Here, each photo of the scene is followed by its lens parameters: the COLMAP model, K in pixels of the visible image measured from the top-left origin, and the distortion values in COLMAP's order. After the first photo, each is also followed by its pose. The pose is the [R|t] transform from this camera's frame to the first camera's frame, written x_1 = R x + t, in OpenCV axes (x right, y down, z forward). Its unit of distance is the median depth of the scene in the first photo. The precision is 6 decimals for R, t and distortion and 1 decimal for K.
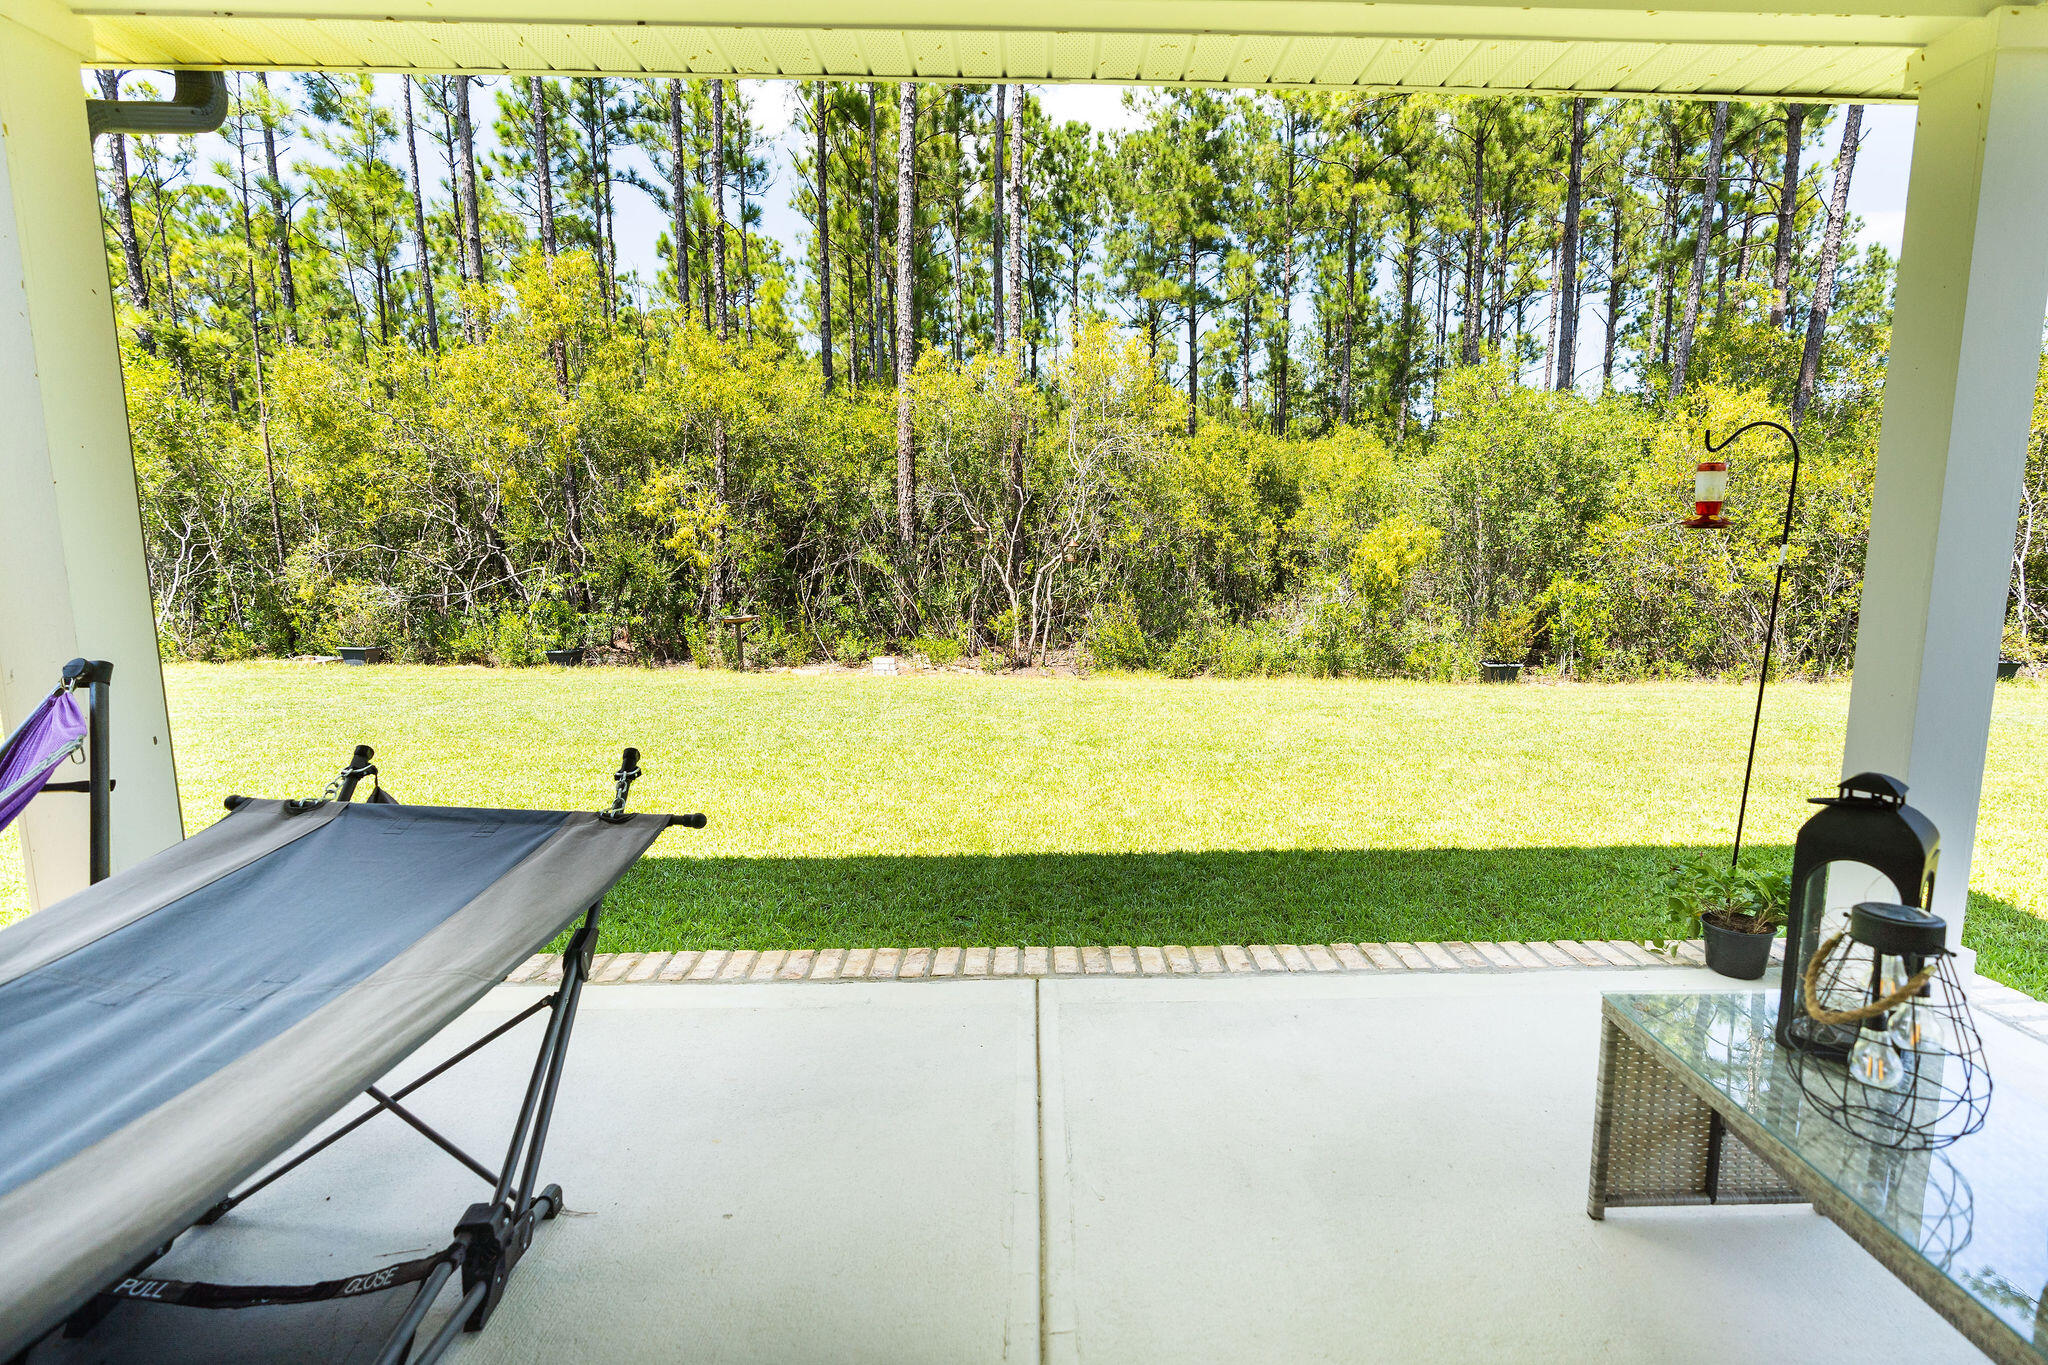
lens RADIAL K [[945.3, 0, 1057.3], [0, 945.3, 672.1], [0, 0, 1]] dist [-0.010253, 0.004217]
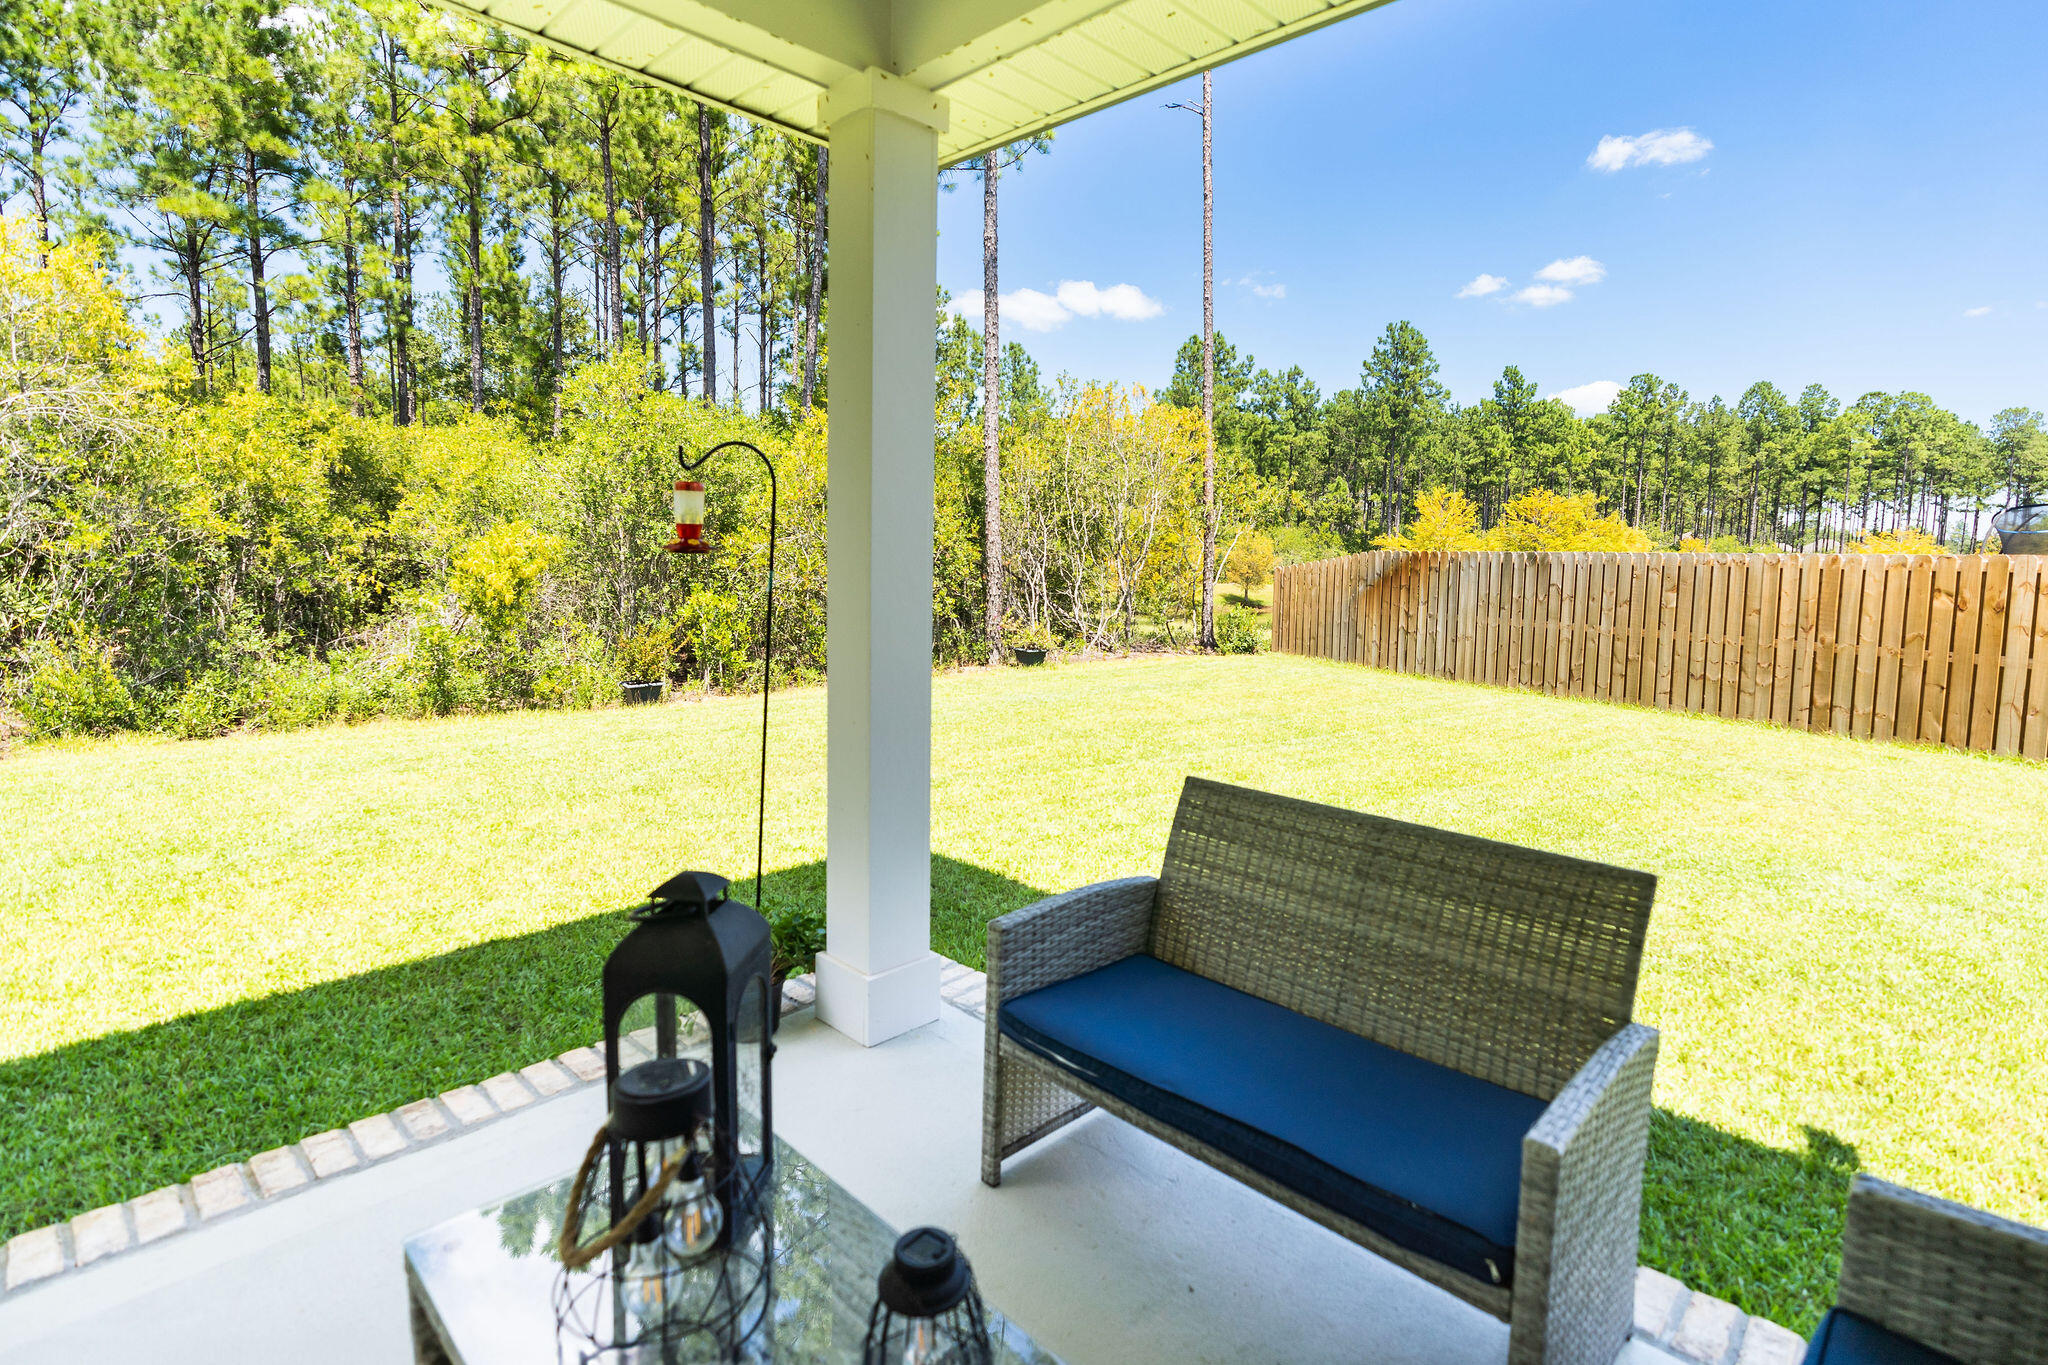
lens RADIAL K [[945.3, 0, 1053.1], [0, 945.3, 645.5], [0, 0, 1]] dist [-0.010253, 0.004217]
pose [[0.726204, -0.056939, 0.685118, 0.109447], [0.078181, 0.996939, -0.000015, -0.012576], [-0.683020, 0.053574, 0.728432, 0.035339]]
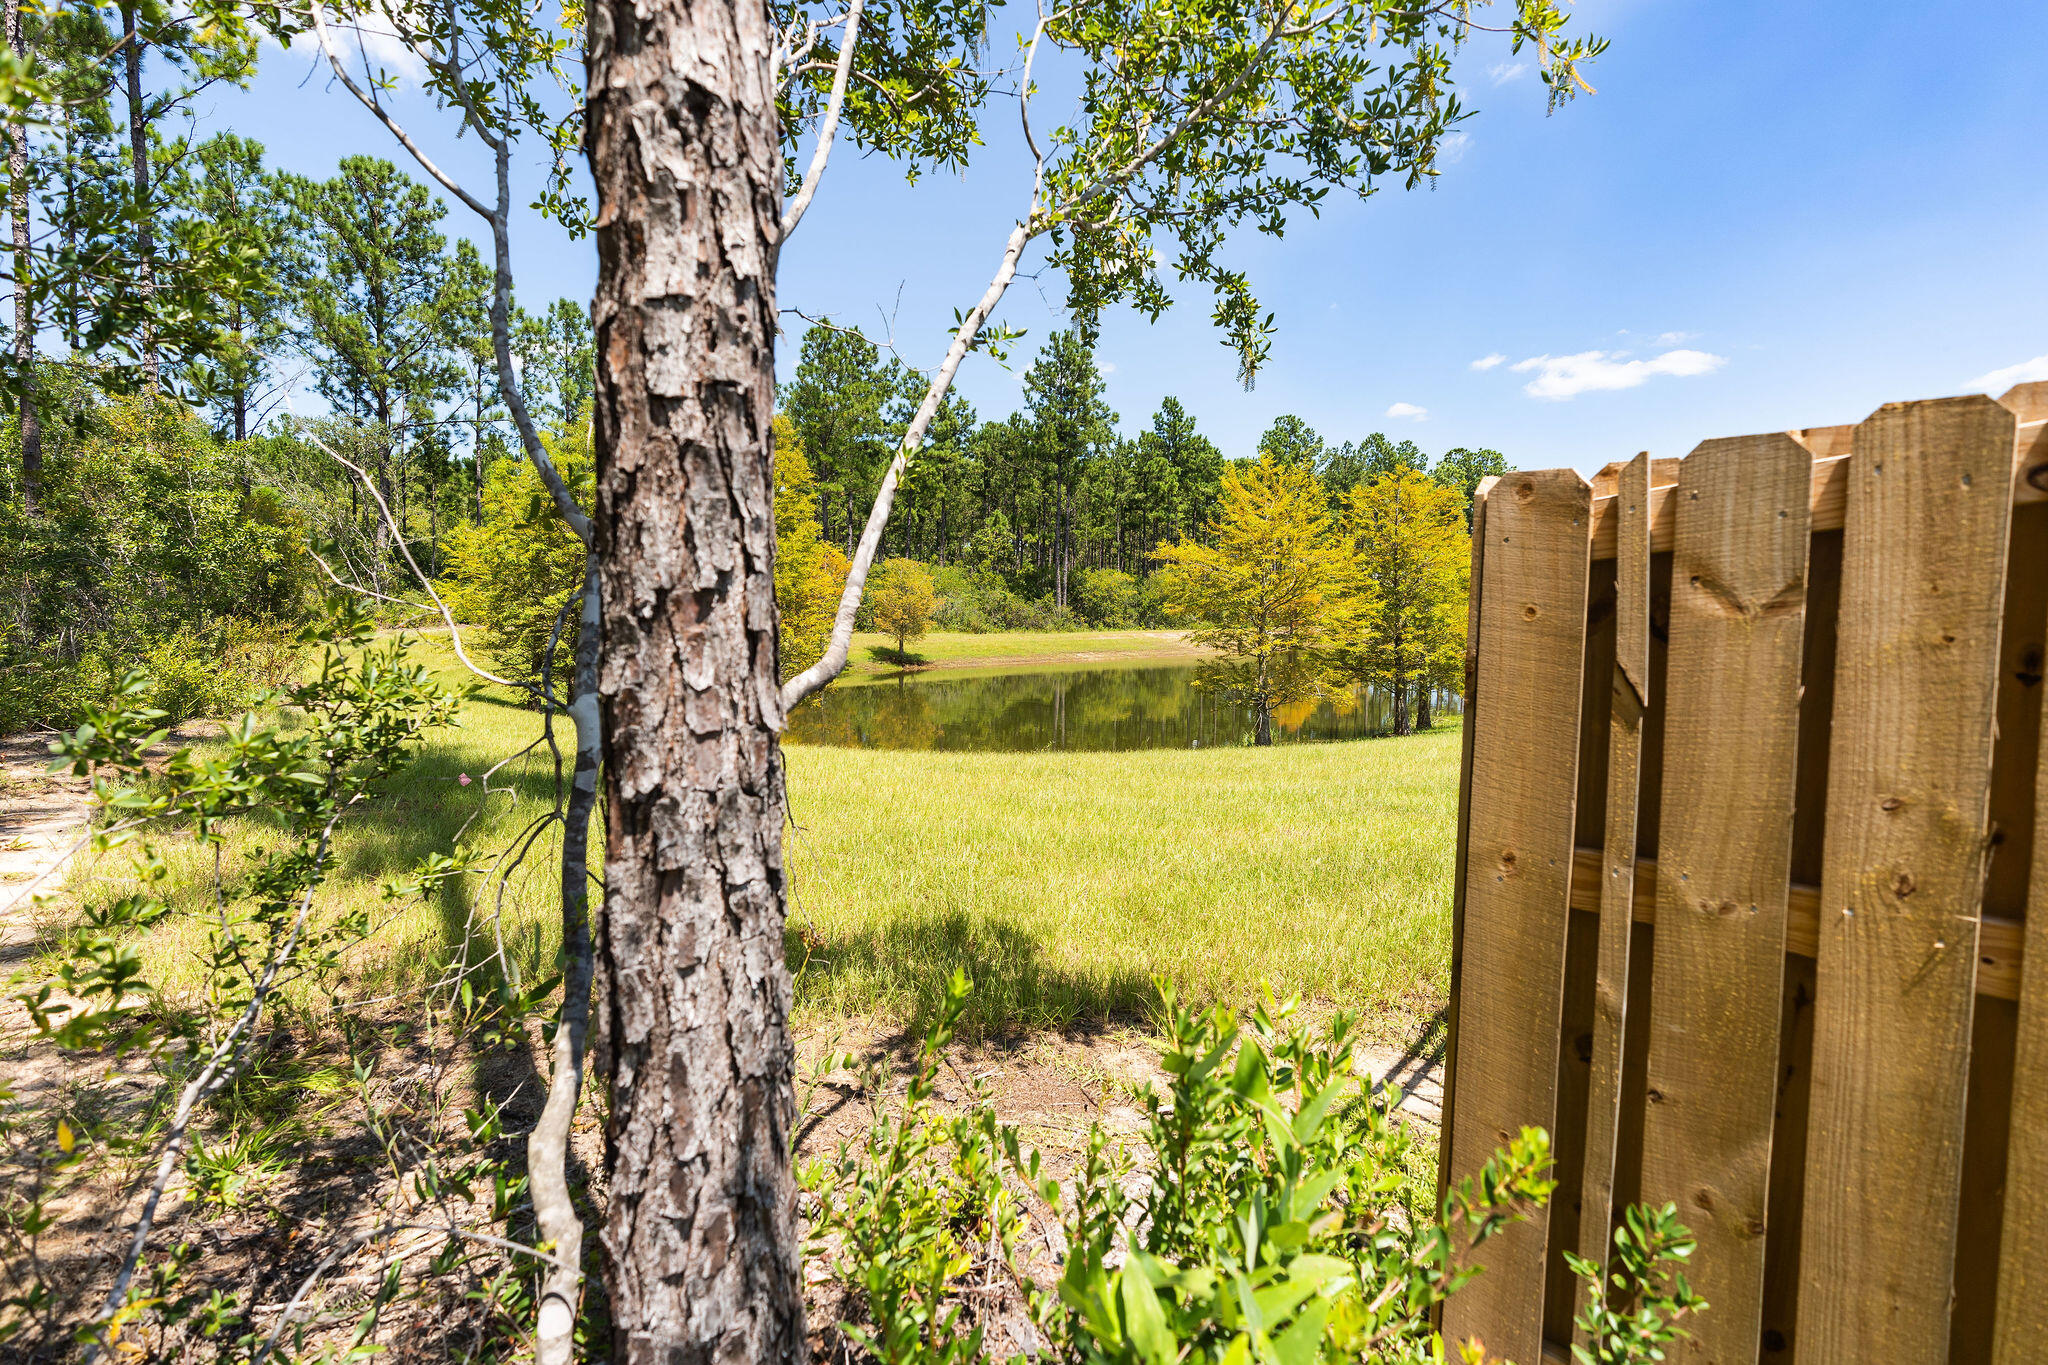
lens RADIAL K [[945.3, 0, 1029.2], [0, 945.3, 668.6], [0, 0, 1]] dist [-0.010253, 0.004217]
pose [[0.455125, -0.056718, 0.888619, 1.761662], [0.108810, 0.994033, 0.007717, -0.134198], [-0.883754, 0.093178, 0.458581, 1.214312]]
